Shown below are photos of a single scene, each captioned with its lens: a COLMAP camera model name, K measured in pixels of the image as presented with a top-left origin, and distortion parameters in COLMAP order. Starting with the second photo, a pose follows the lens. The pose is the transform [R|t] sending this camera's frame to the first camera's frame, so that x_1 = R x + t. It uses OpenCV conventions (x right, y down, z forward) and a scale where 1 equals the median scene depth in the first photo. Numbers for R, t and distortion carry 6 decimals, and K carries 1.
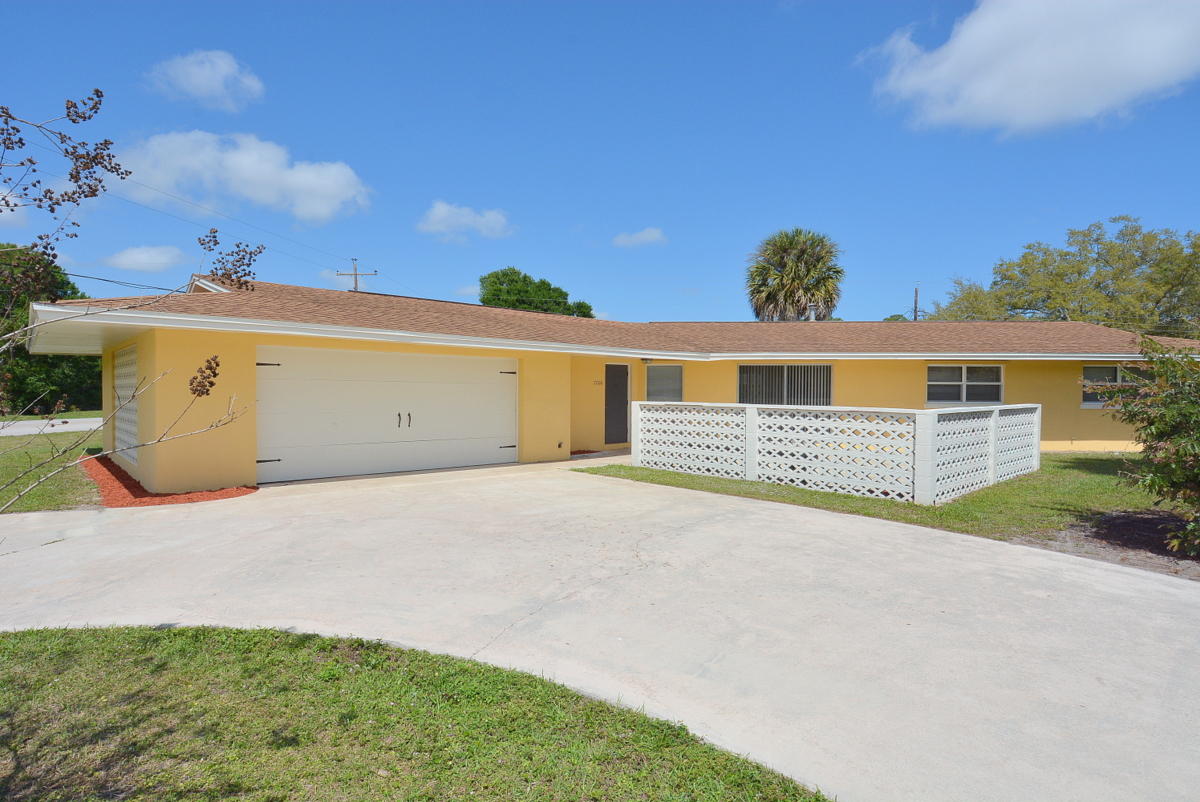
lens RADIAL K [[634.5, 0, 603.9], [0, 634.5, 400.9], [0, 0, 1]] dist [0.053877, -0.059094]
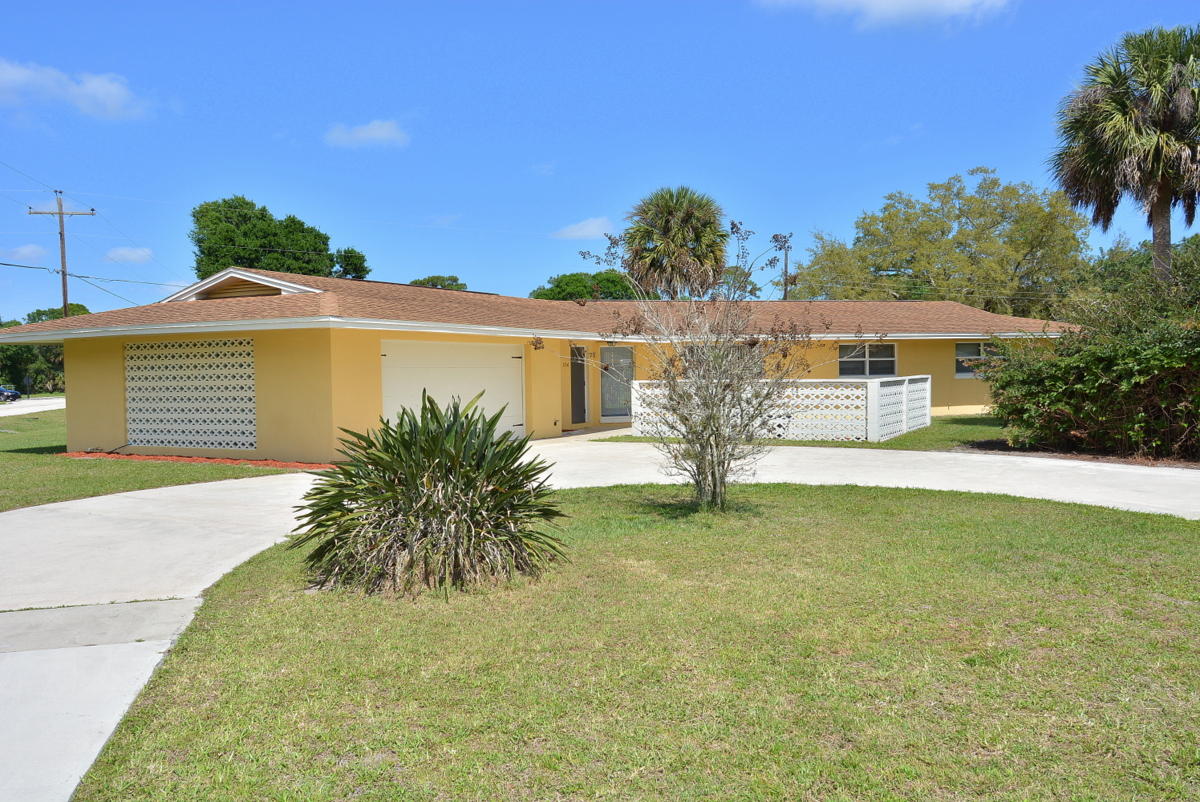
lens RADIAL K [[960.7, 0, 630.3], [0, 960.7, 398.9], [0, 0, 1]] dist [0.025607, -0.001849]
pose [[0.946789, -0.030135, 0.320442, -0.209415], [0.026521, 0.999526, 0.015639, 0.002681], [-0.320762, -0.006308, 0.947139, -0.261748]]
